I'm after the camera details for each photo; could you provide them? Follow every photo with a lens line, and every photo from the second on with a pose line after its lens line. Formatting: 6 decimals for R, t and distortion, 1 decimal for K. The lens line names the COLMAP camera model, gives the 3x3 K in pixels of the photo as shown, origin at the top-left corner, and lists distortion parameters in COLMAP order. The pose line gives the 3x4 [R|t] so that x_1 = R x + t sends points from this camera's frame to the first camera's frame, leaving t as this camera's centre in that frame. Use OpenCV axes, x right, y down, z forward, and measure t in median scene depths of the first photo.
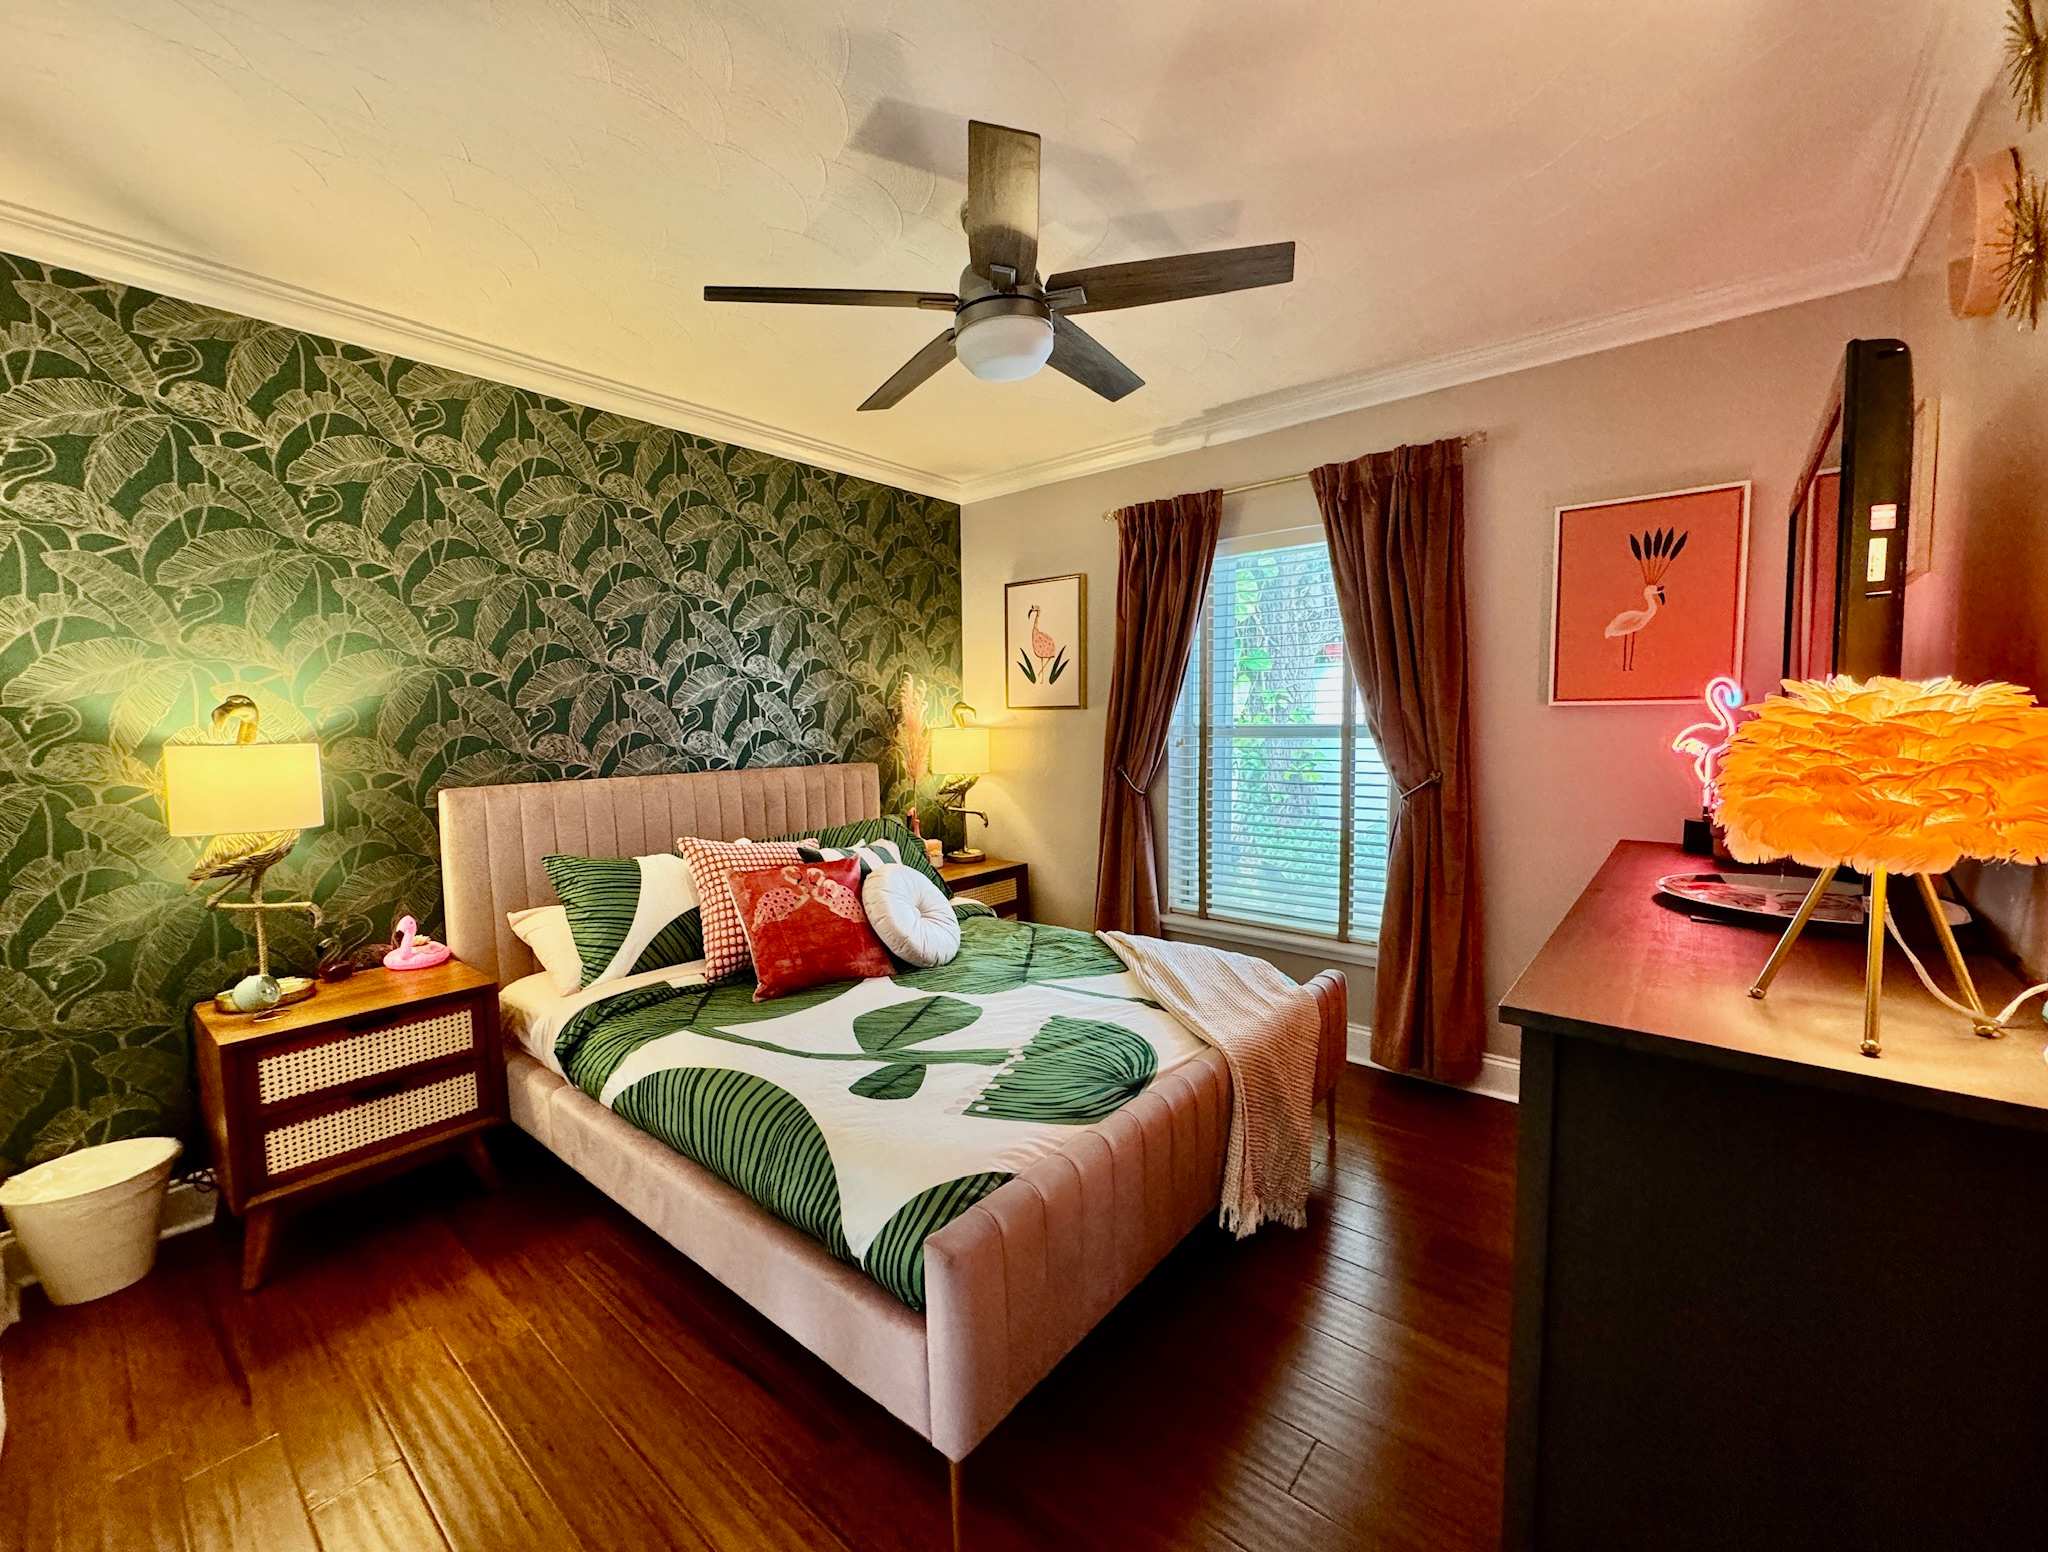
lens RADIAL K [[829.1, 0, 1033.0], [0, 829.1, 778.2], [0, 0, 1]] dist [-0.001995, 0.000327]
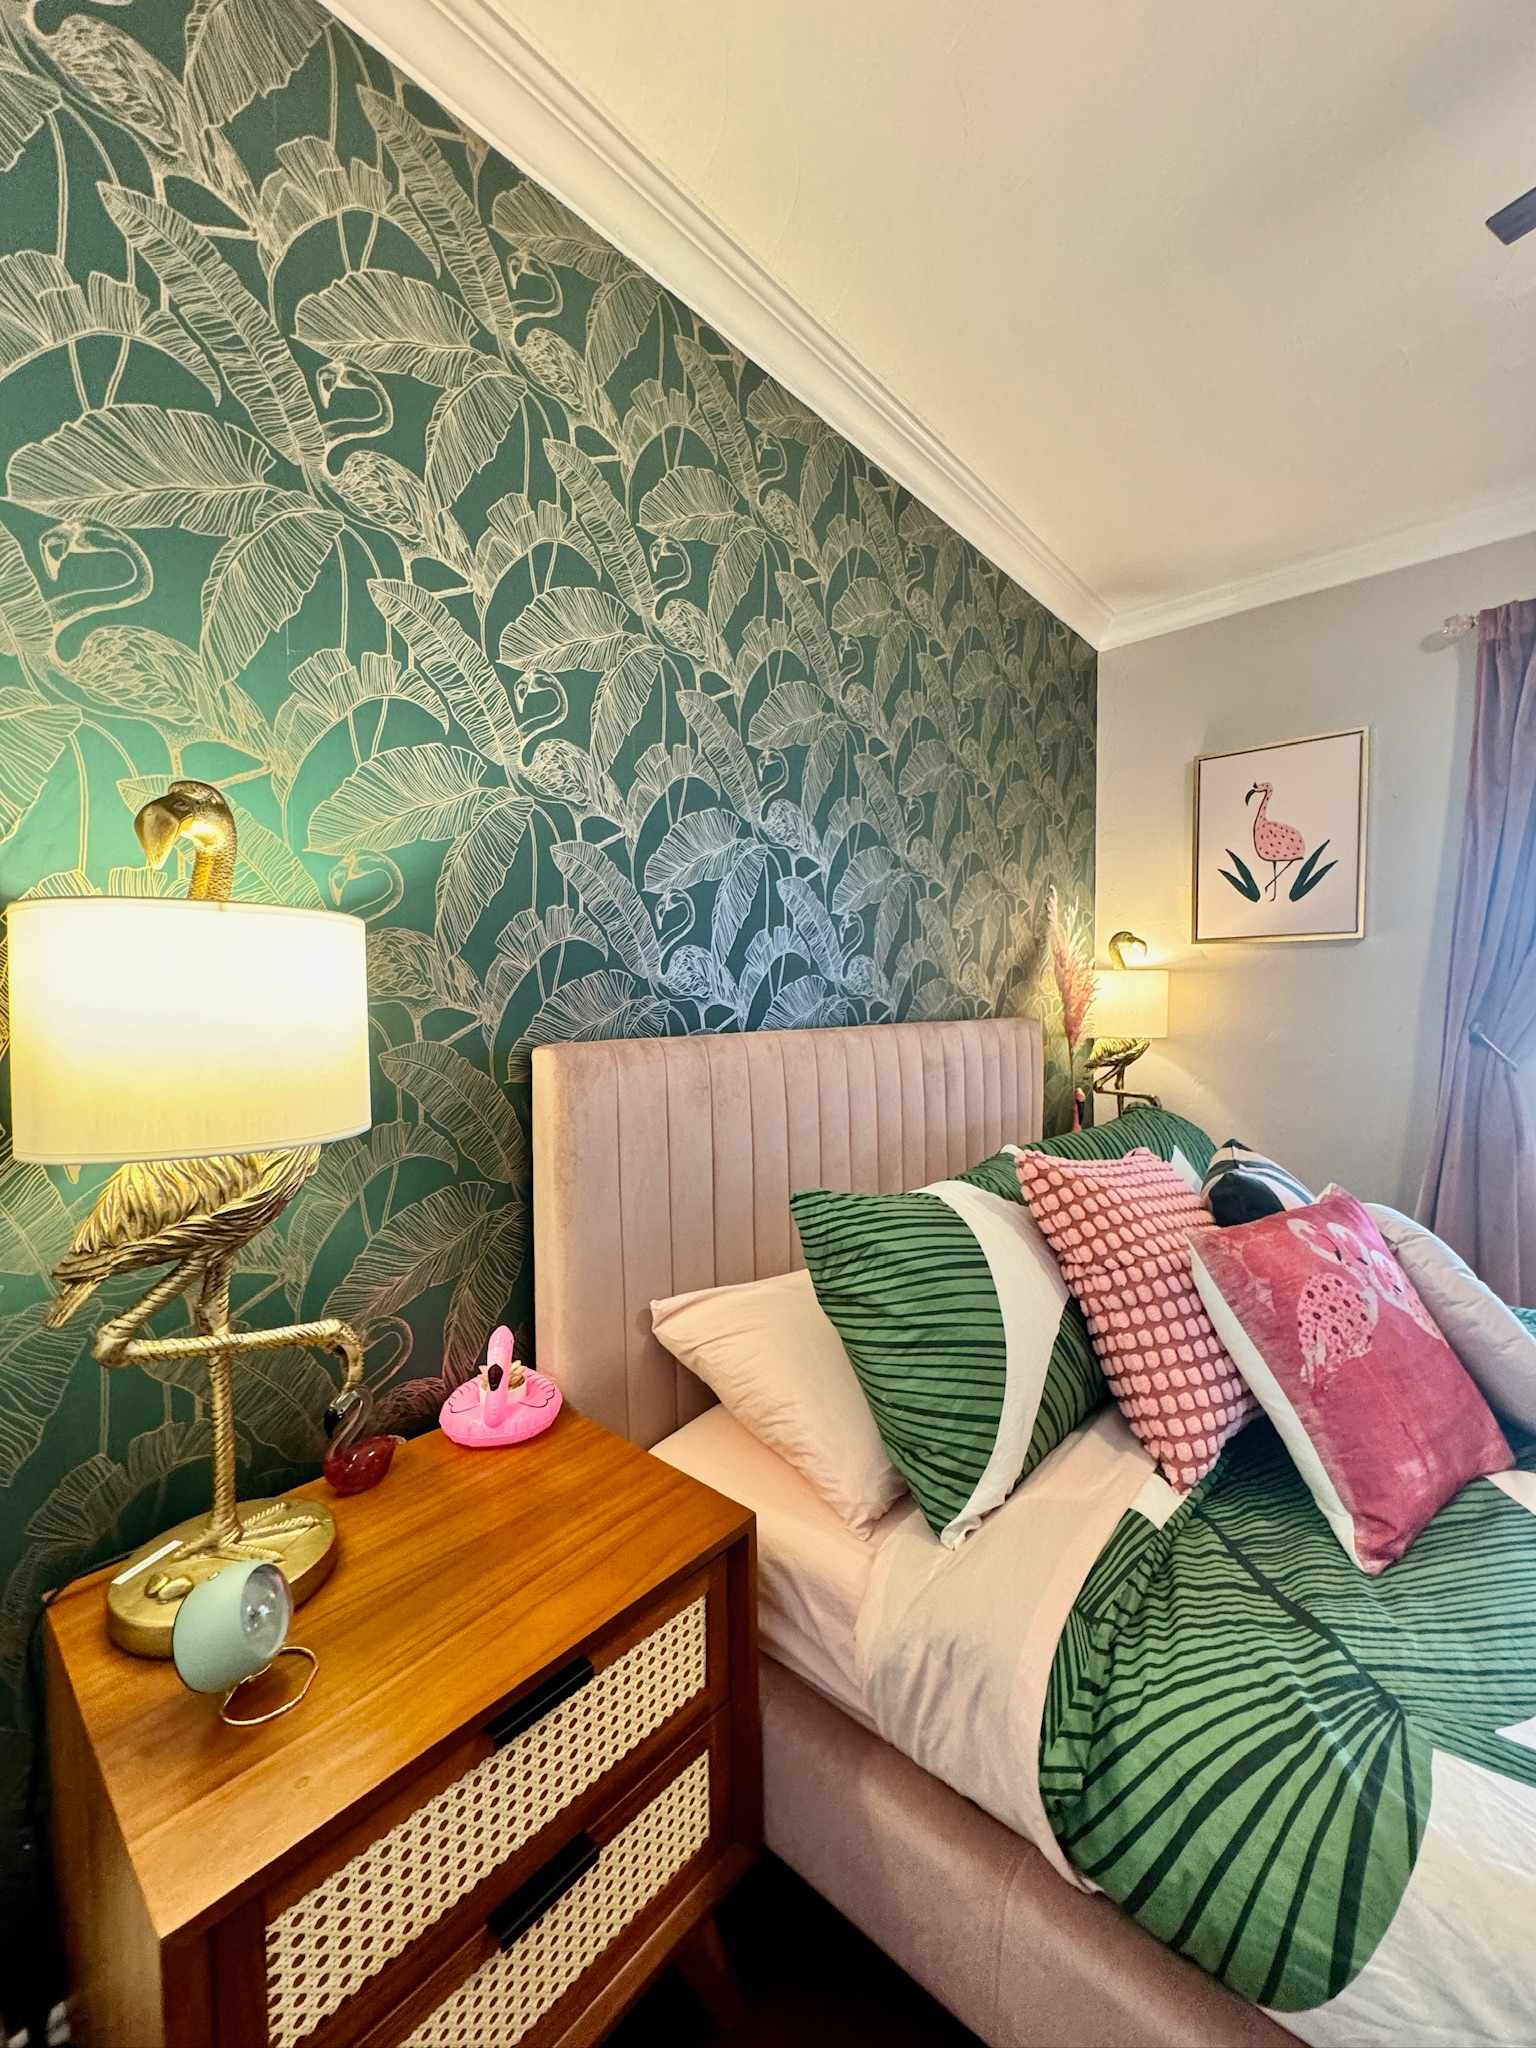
lens RADIAL K [[818.8, 0, 762.5], [0, 818.8, 1023.3], [0, 0, 1]] dist [-0.001997, 0.000193]
pose [[0.999159, 0.008998, -0.040014, -0.567993], [-0.010514, 0.999228, -0.037850, 0.017581], [0.039643, 0.038239, 0.998482, 0.530774]]
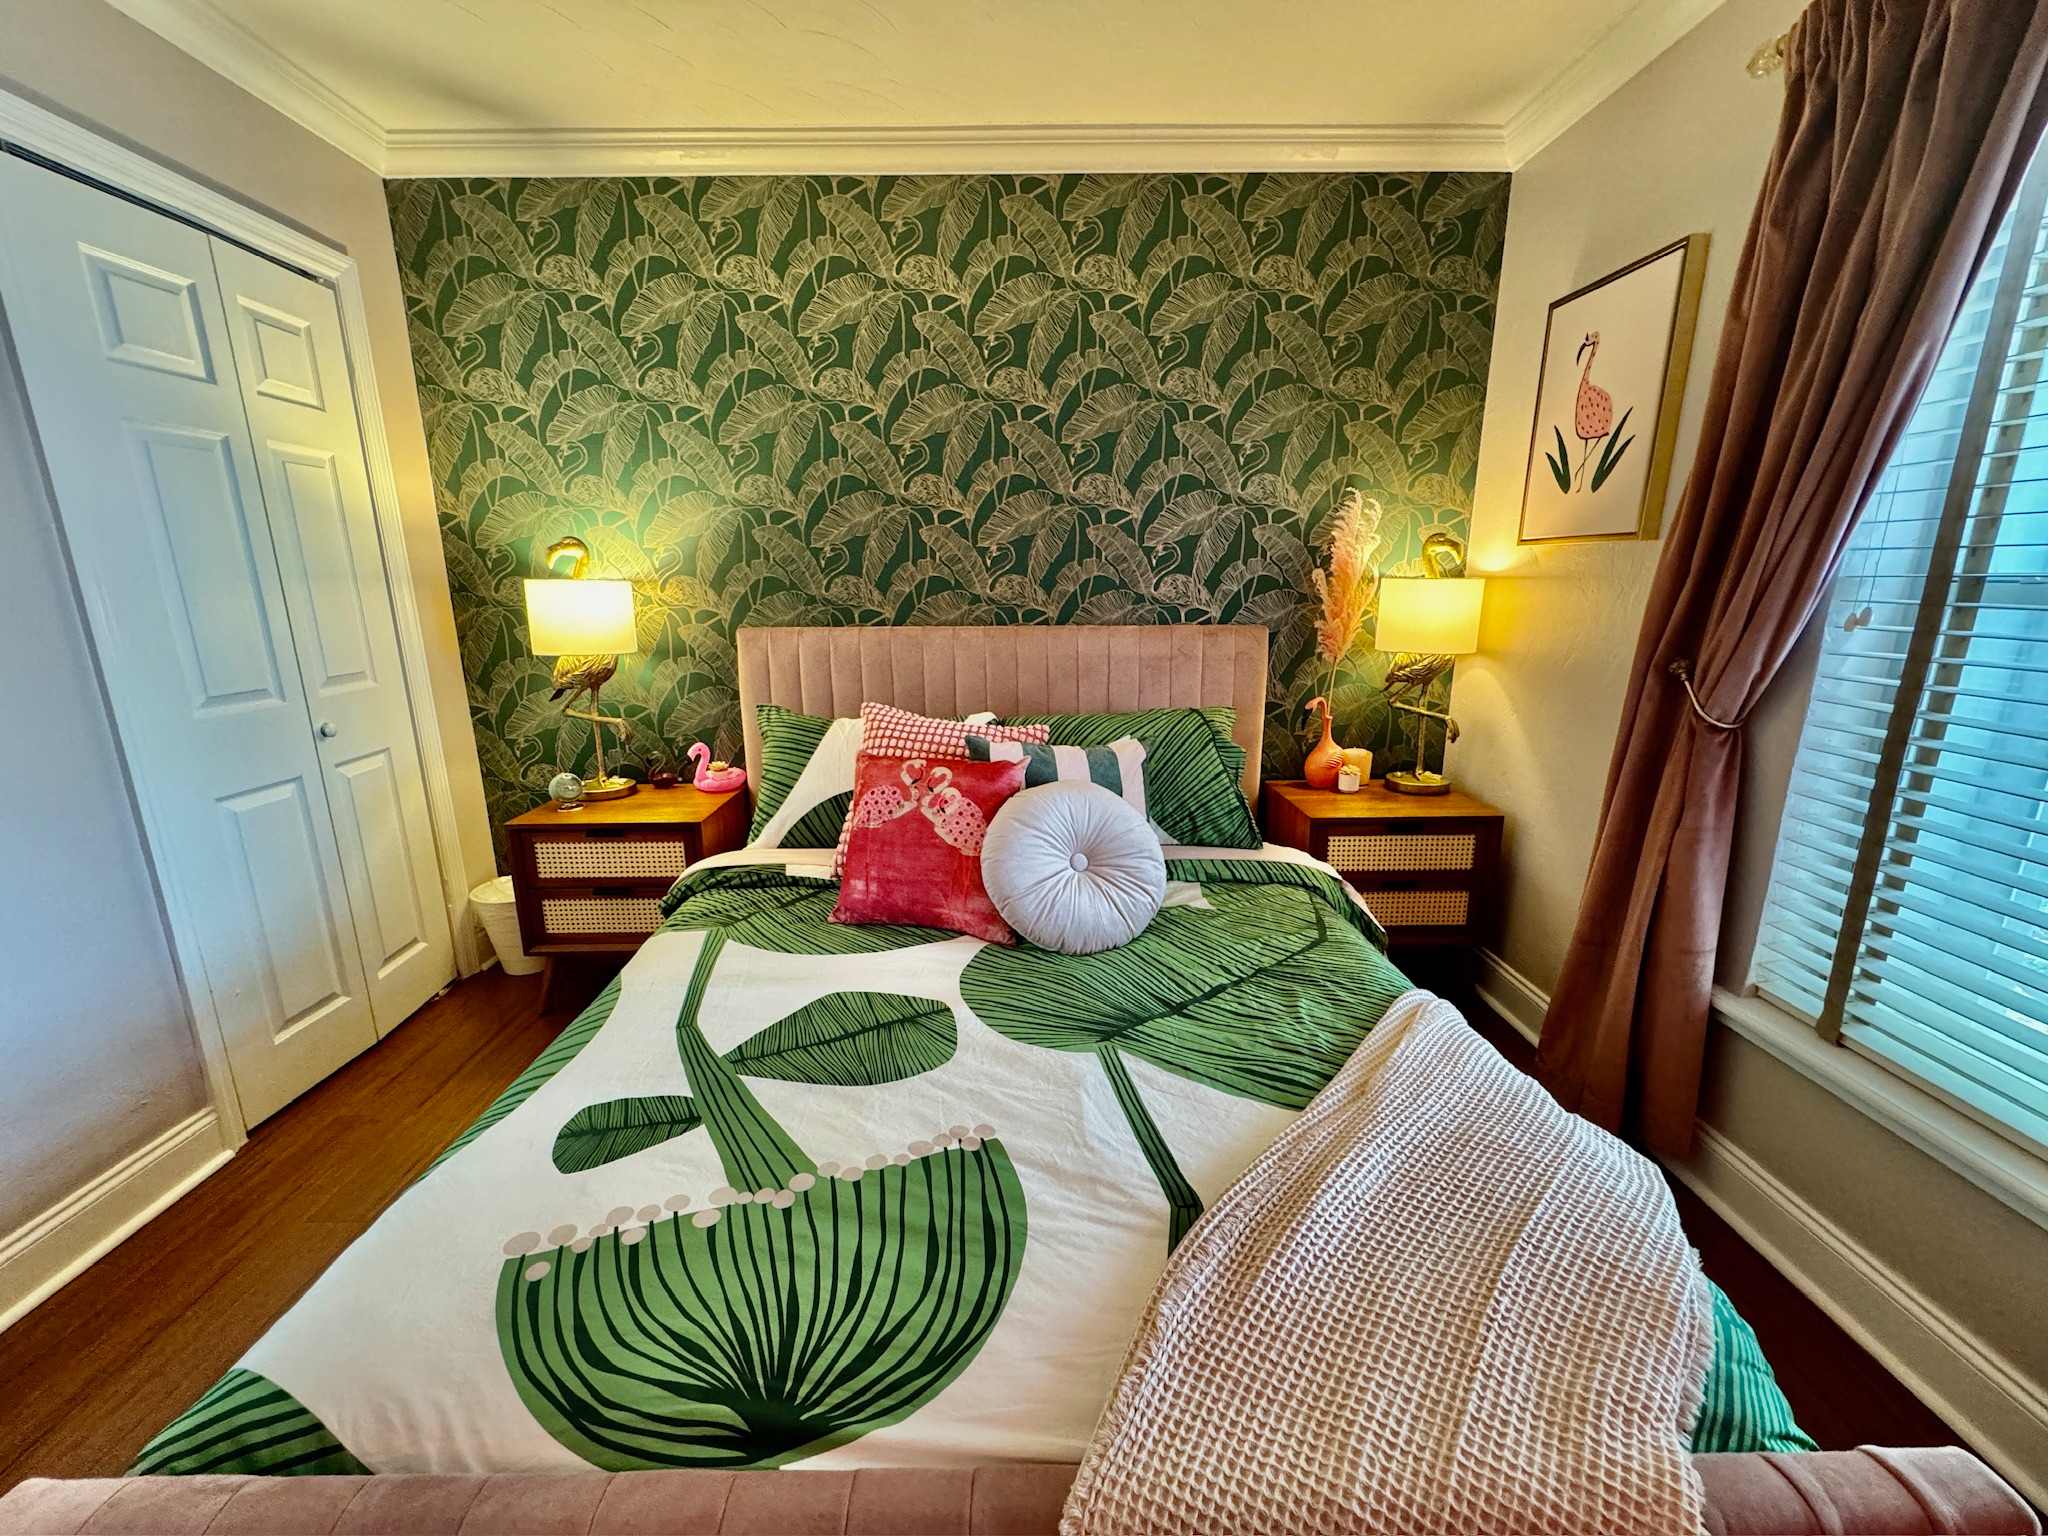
lens RADIAL K [[818.8, 0, 1022.7], [0, 818.8, 768.8], [0, 0, 1]] dist [-0.001997, 0.000193]
pose [[0.643209, 0.185029, -0.742998, 0.313095], [-0.059536, 0.979511, 0.192389, -0.032115], [0.763372, -0.079511, 0.641047, 0.597231]]
